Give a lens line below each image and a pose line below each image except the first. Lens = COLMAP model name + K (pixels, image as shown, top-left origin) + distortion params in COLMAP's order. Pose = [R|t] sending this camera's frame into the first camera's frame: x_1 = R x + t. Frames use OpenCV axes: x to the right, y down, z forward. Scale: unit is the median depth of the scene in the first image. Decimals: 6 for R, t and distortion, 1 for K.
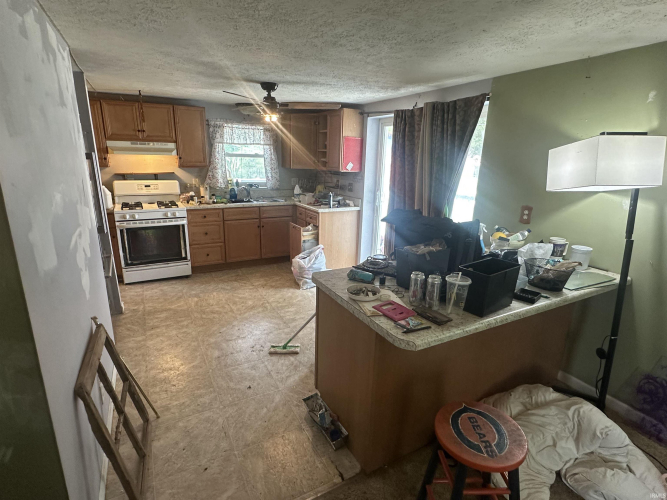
lens RADIAL K [[349.5, 0, 331.4], [0, 349.5, 249.9], [0, 0, 1]] dist [0.000307, 0.000352]
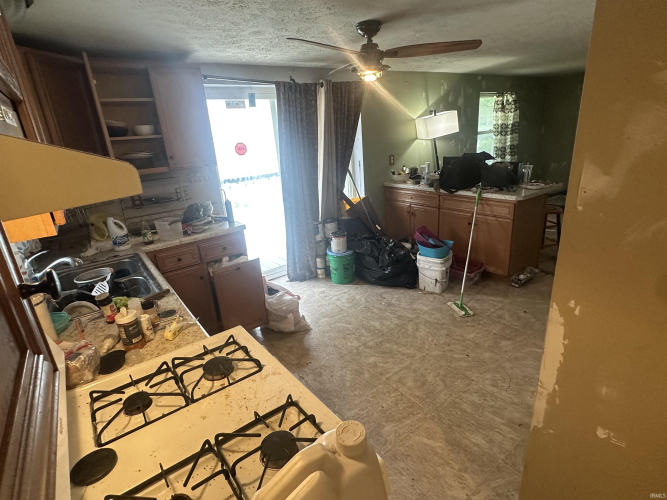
lens RADIAL K [[349.5, 0, 331.4], [0, 349.5, 249.9], [0, 0, 1]] dist [0.000307, 0.000352]
pose [[-0.147336, -0.333363, 0.931215, -0.741568], [0.322072, 0.874007, 0.363842, -0.285429], [-0.935180, 0.353525, -0.021406, 0.975562]]
